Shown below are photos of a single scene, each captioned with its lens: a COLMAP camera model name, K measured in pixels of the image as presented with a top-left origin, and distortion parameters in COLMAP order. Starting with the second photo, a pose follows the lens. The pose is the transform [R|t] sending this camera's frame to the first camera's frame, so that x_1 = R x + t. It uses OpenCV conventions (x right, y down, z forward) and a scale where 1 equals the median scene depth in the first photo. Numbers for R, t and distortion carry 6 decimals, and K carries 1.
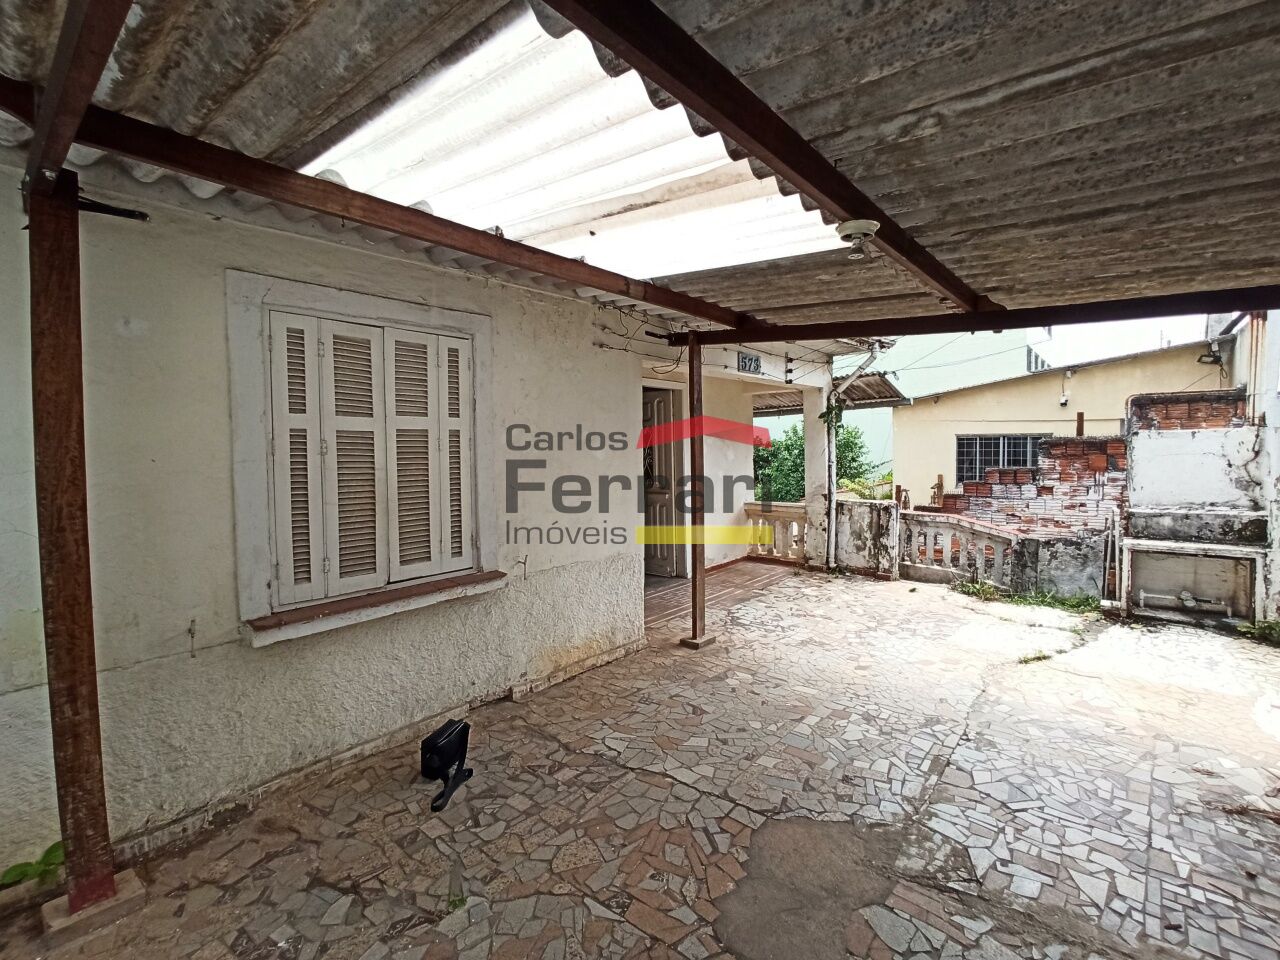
lens RADIAL K [[583.1, 0, 644.9], [0, 583.1, 471.3], [0, 0, 1]] dist [-0.059400, 0.033332]
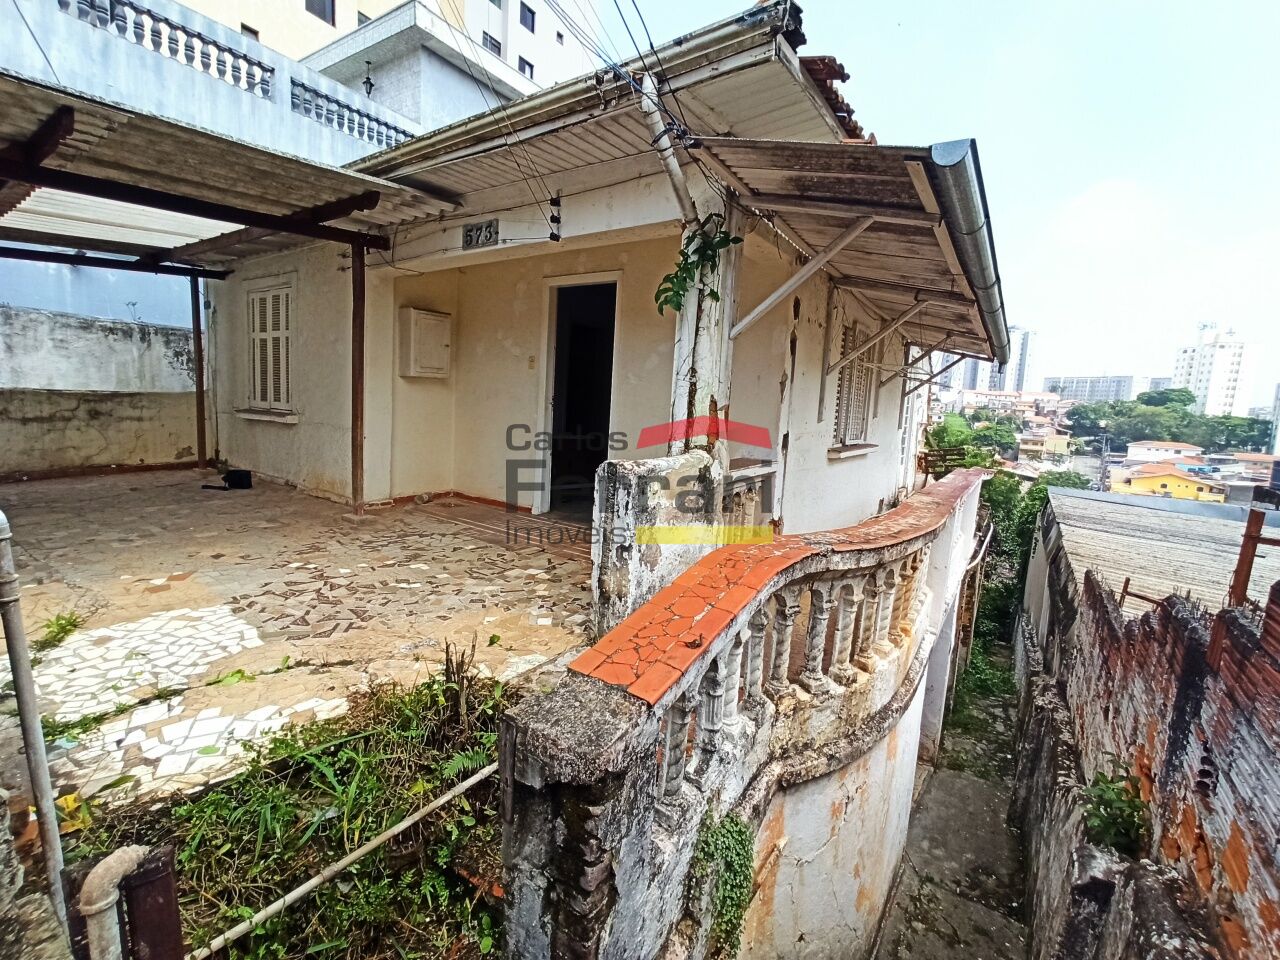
lens RADIAL K [[583.1, 0, 644.9], [0, 583.1, 471.3], [0, 0, 1]] dist [-0.059400, 0.033332]
pose [[0.100674, 0.138935, -0.985171, 1.400571], [-0.098205, 0.986754, 0.129123, 0.006573], [0.990061, 0.083750, 0.112984, 1.620973]]
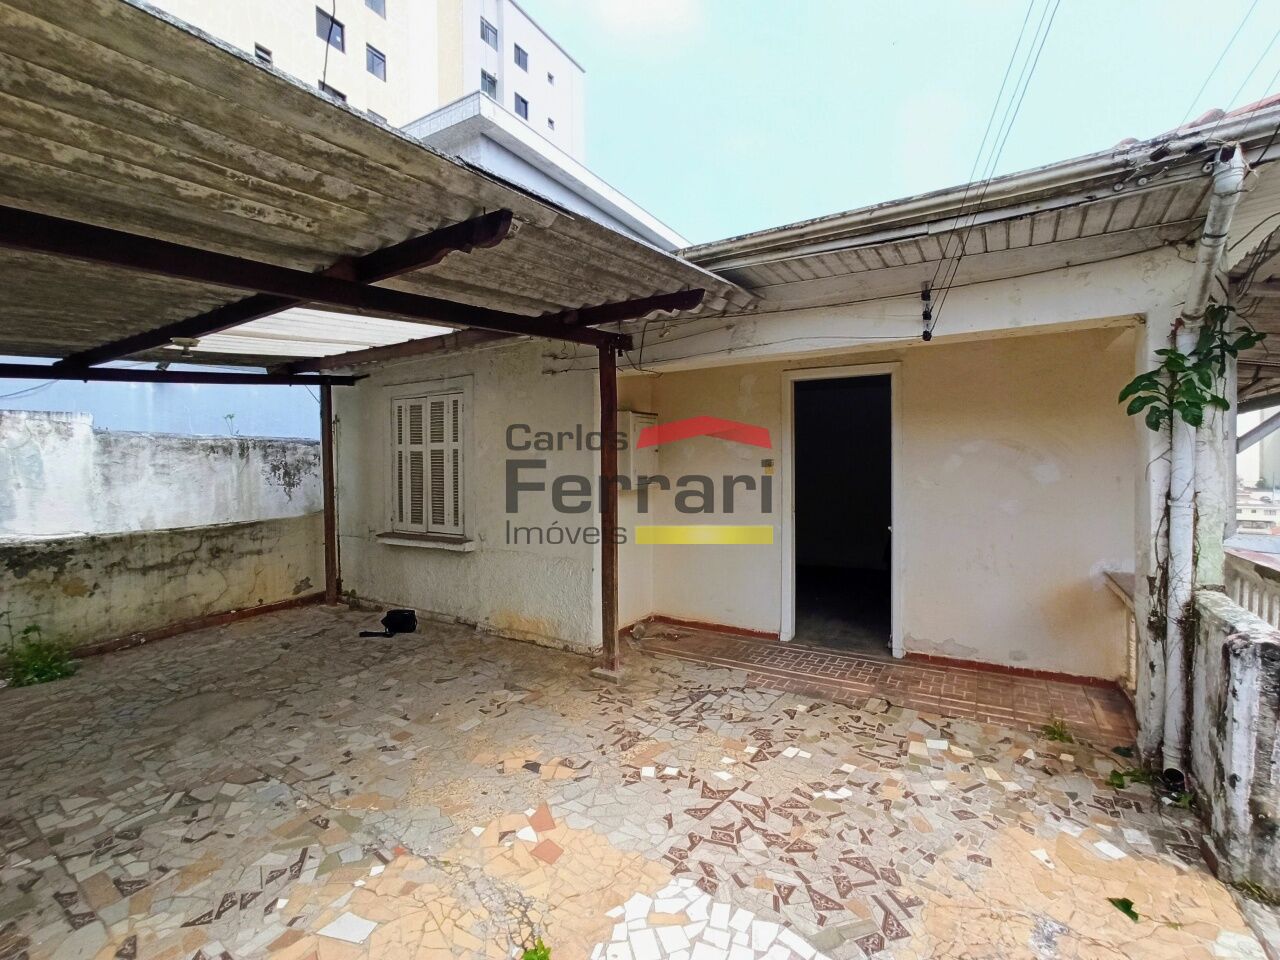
lens RADIAL K [[580.4, 0, 641.1], [0, 580.4, 468.3], [0, 0, 1]] dist [-0.041474, 0.017156]
pose [[0.150059, 0.025569, -0.988346, 1.128049], [-0.033740, 0.999216, 0.020727, -0.056115], [0.988101, 0.030237, 0.150803, 1.034371]]
